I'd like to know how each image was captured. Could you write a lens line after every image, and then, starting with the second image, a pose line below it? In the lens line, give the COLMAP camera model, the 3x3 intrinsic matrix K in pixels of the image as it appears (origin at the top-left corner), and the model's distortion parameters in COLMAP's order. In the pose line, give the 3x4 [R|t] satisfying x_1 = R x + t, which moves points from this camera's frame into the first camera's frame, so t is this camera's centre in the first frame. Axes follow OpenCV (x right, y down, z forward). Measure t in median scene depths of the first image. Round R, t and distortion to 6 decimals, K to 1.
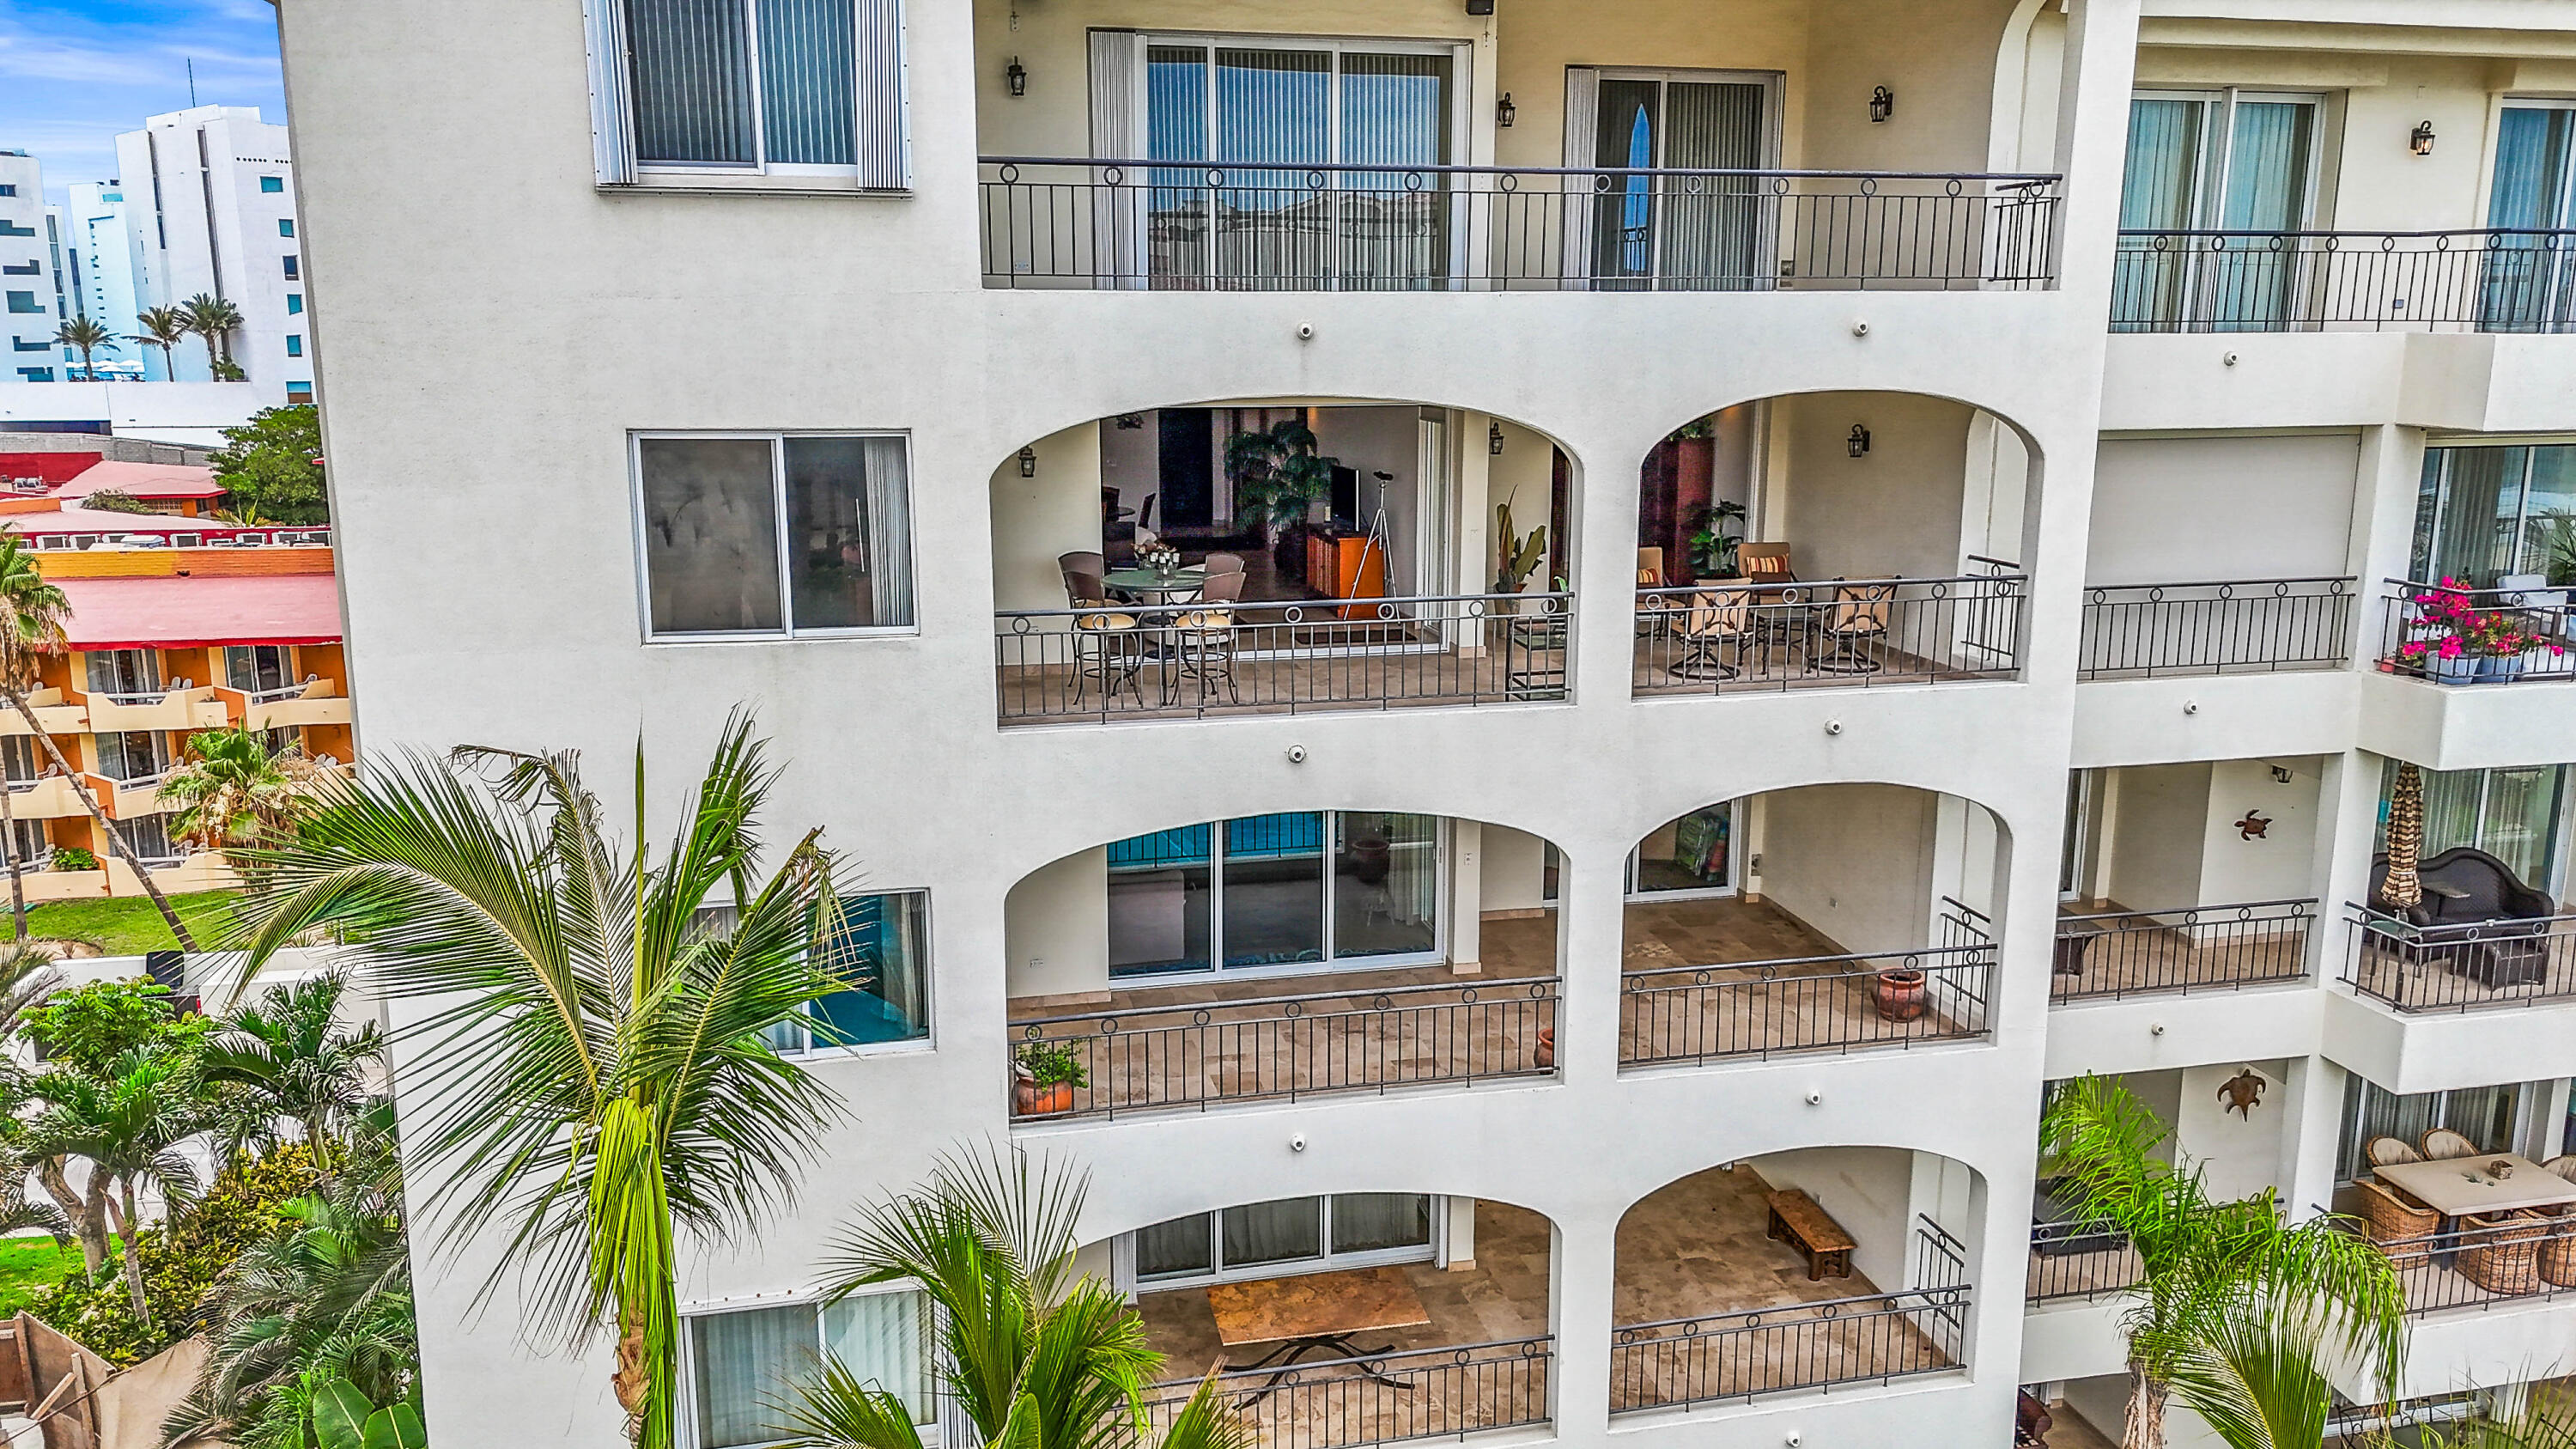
lens RADIAL K [[1932.2, 0, 1288.0], [0, 1932.2, 724.5], [0, 0, 1]] dist [0.058983, -0.042040]
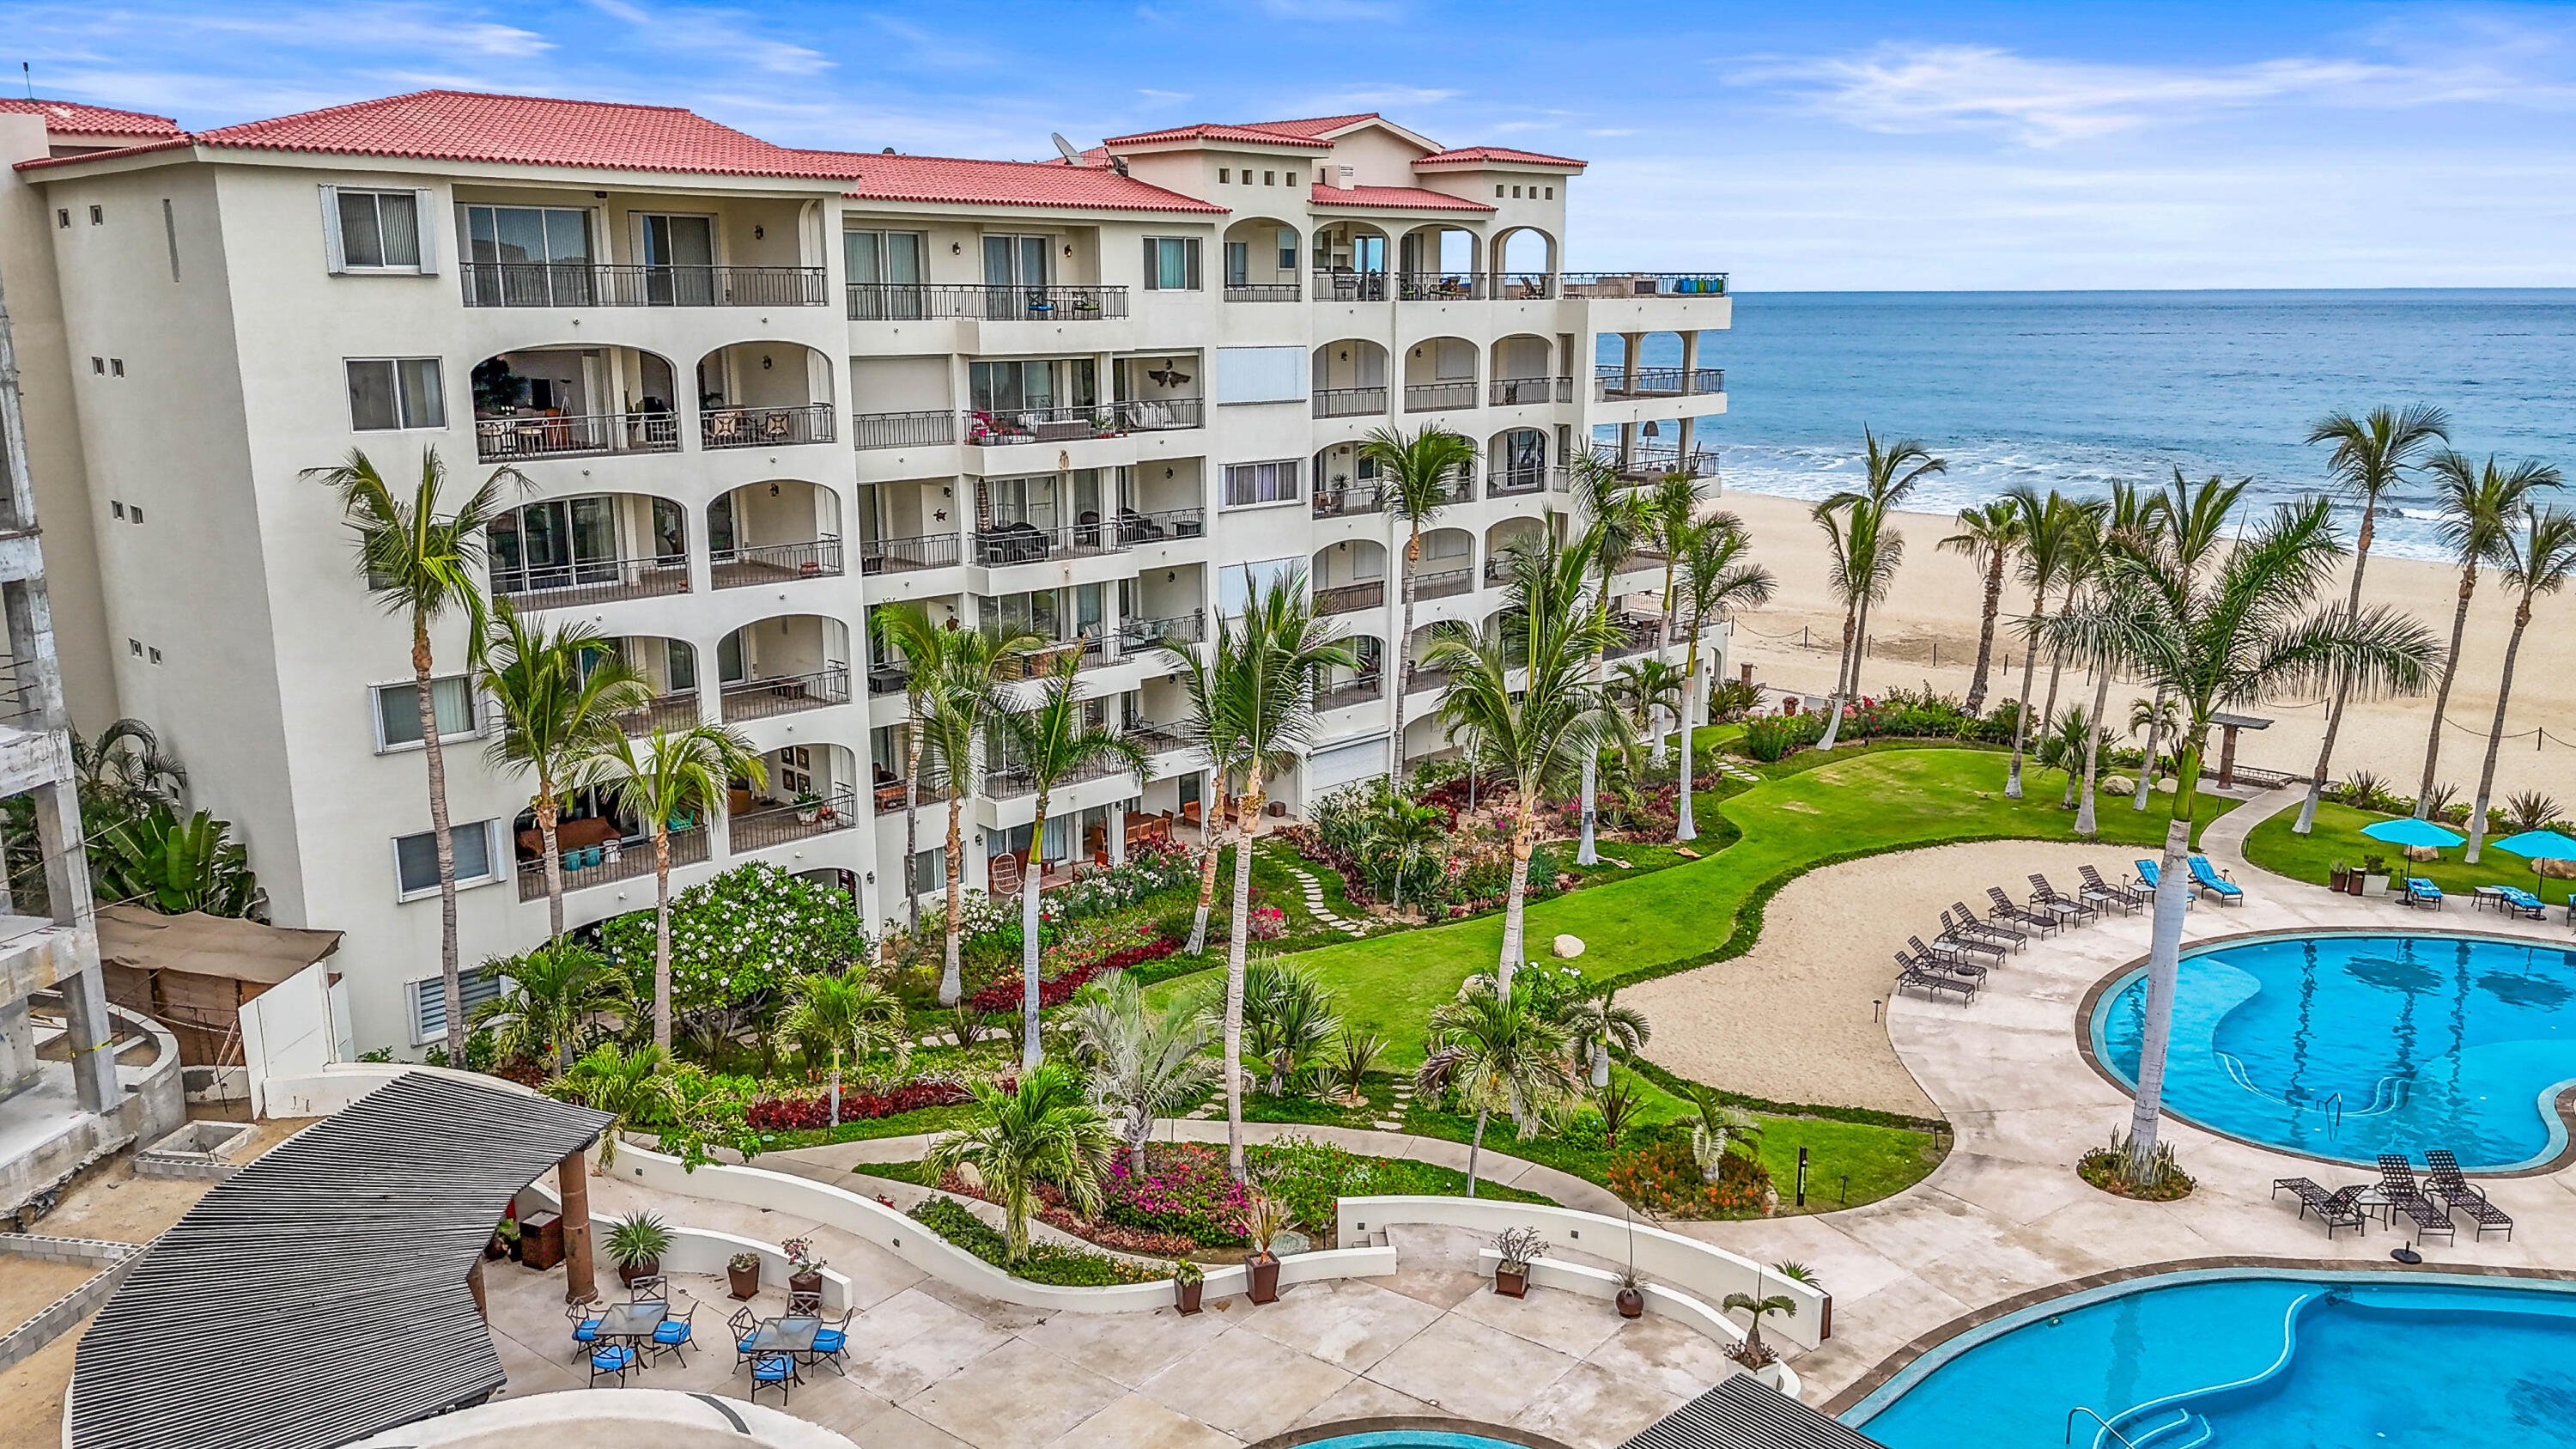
lens RADIAL K [[1920.8, 0, 1366.9], [0, 1920.8, 722.4], [0, 0, 1]] dist [0.001783, -0.000742]
pose [[0.828479, -0.118693, 0.547297, -0.512501], [0.112208, 0.992646, 0.045420, 0.308952], [-0.548663, 0.023782, 0.835705, -1.595866]]
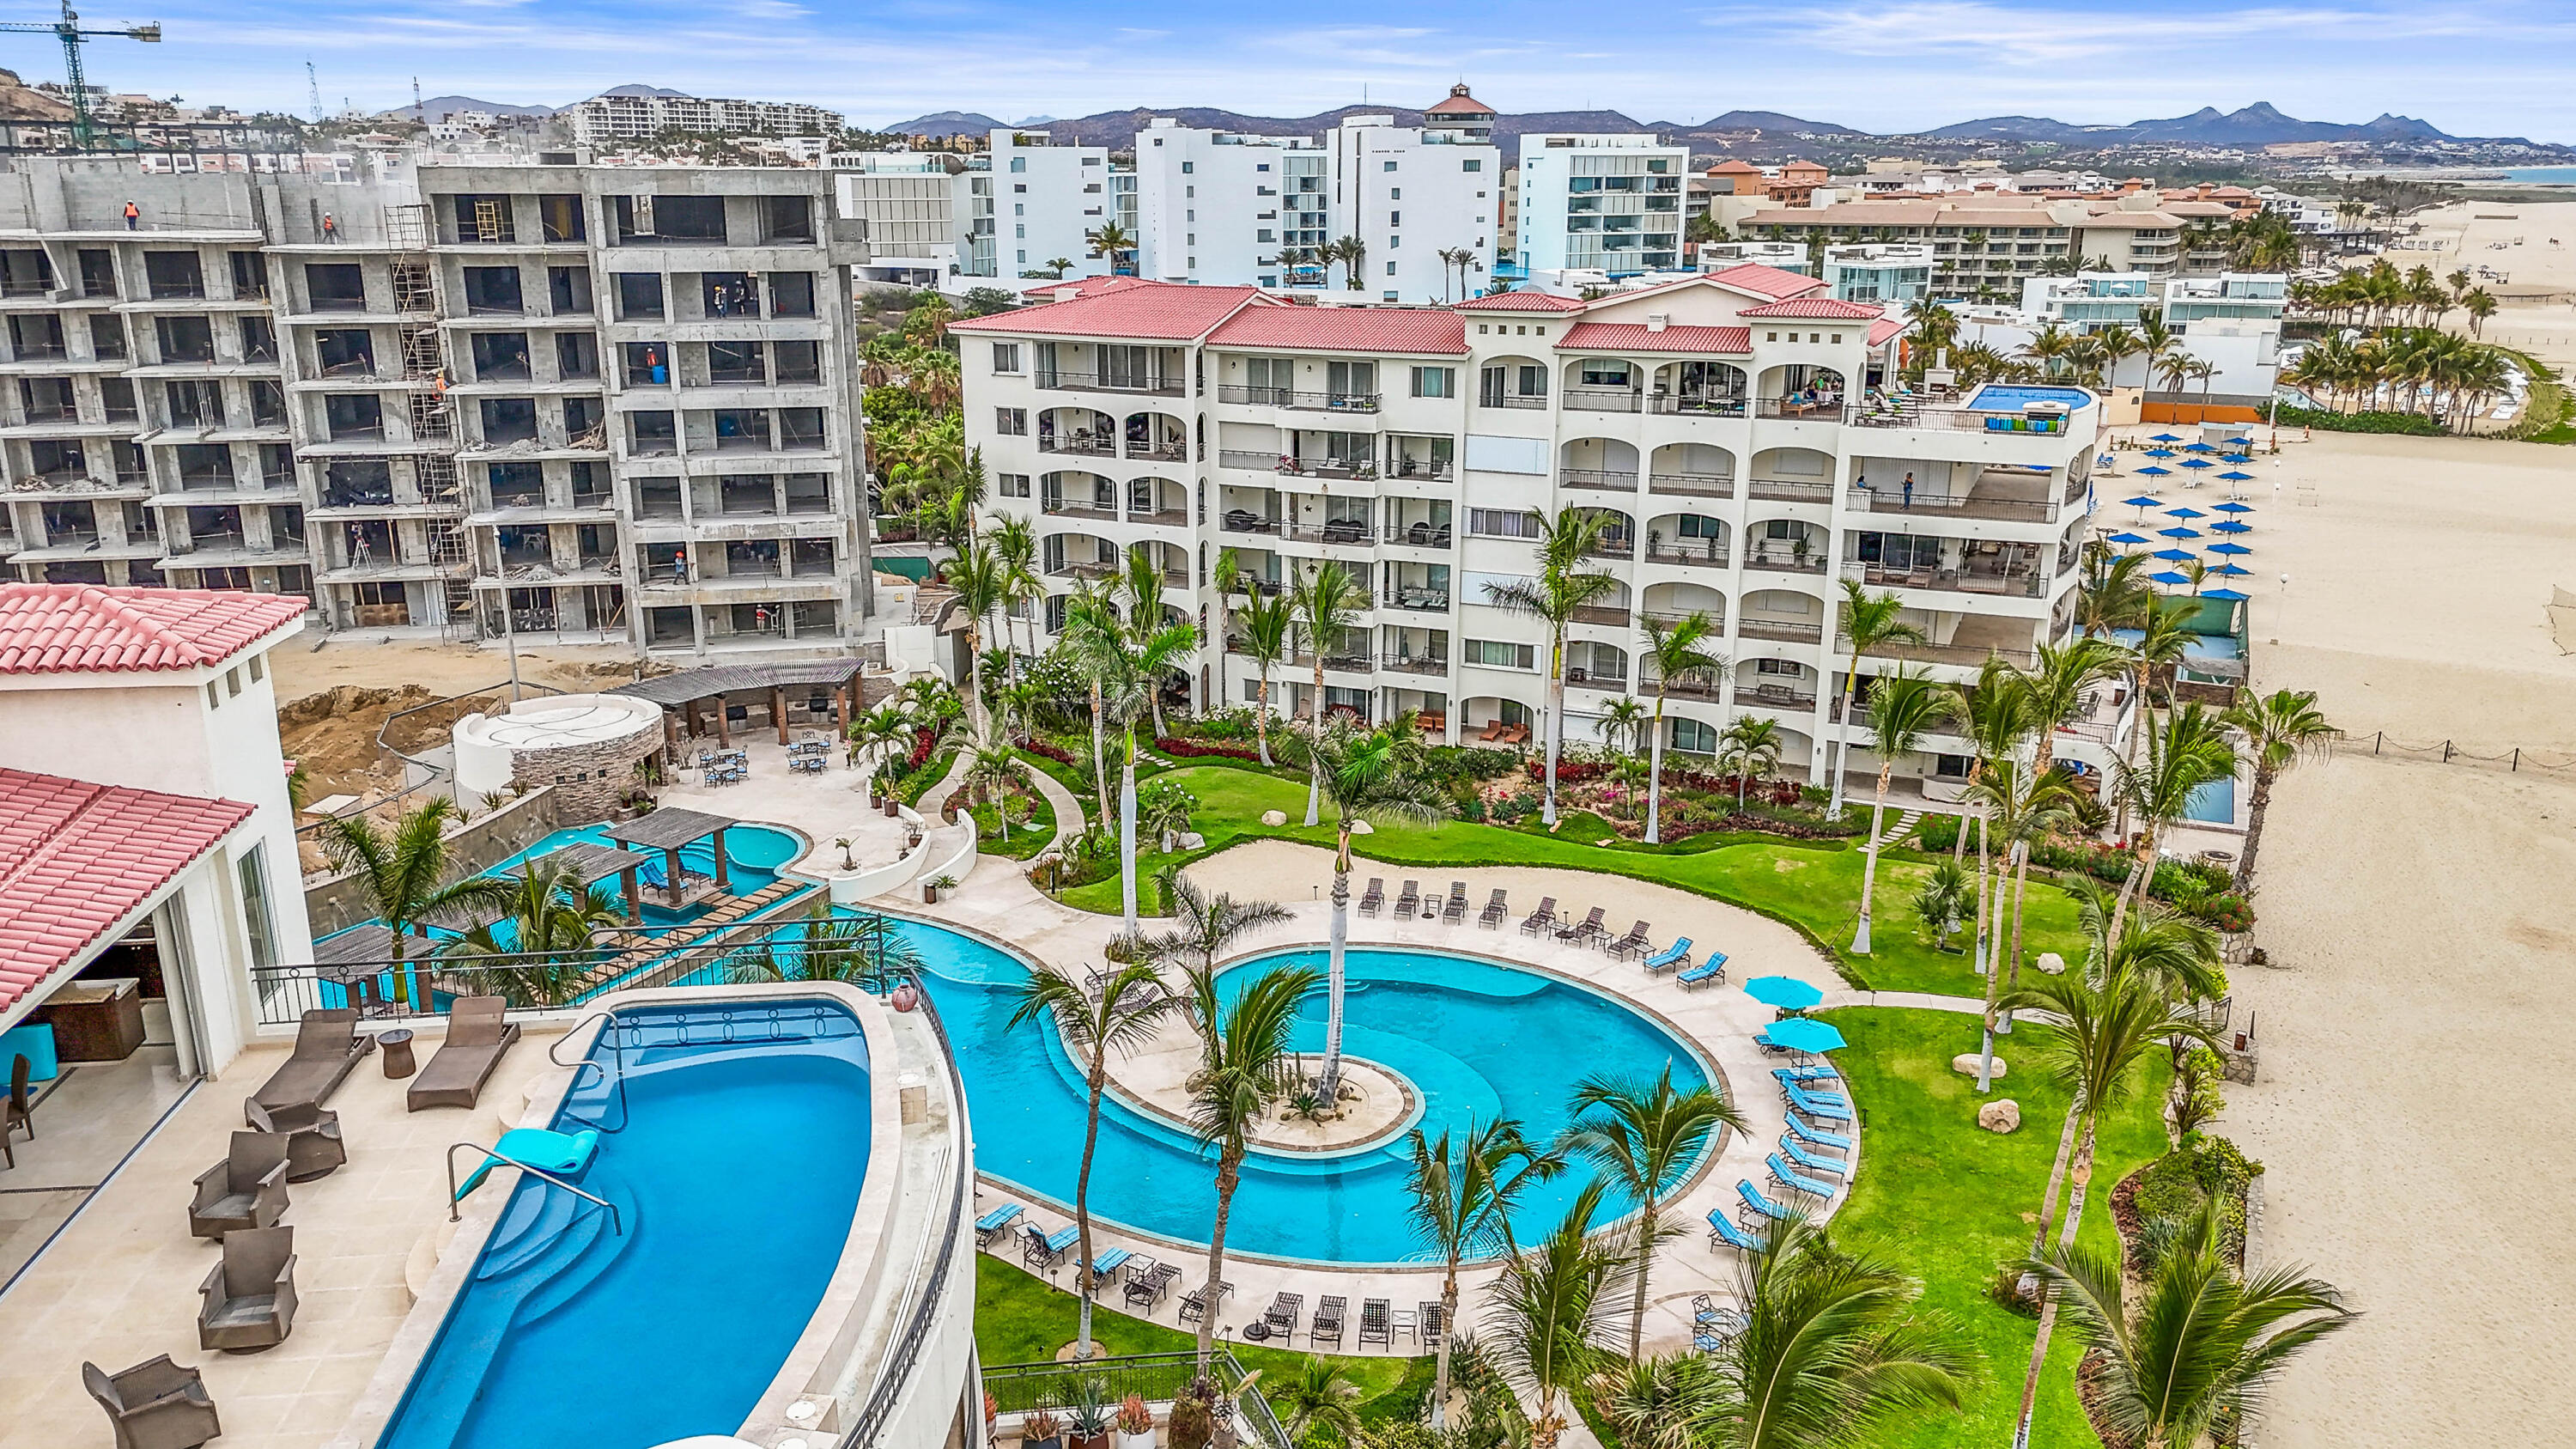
lens RADIAL K [[1932.2, 0, 1288.0], [0, 1932.2, 724.5], [0, 0, 1]] dist [0.058983, -0.042040]
pose [[0.806939, 0.166713, -0.566618, 3.650471], [-0.125671, 0.985833, 0.111083, 0.062237], [0.577110, -0.018430, 0.816459, -3.267547]]
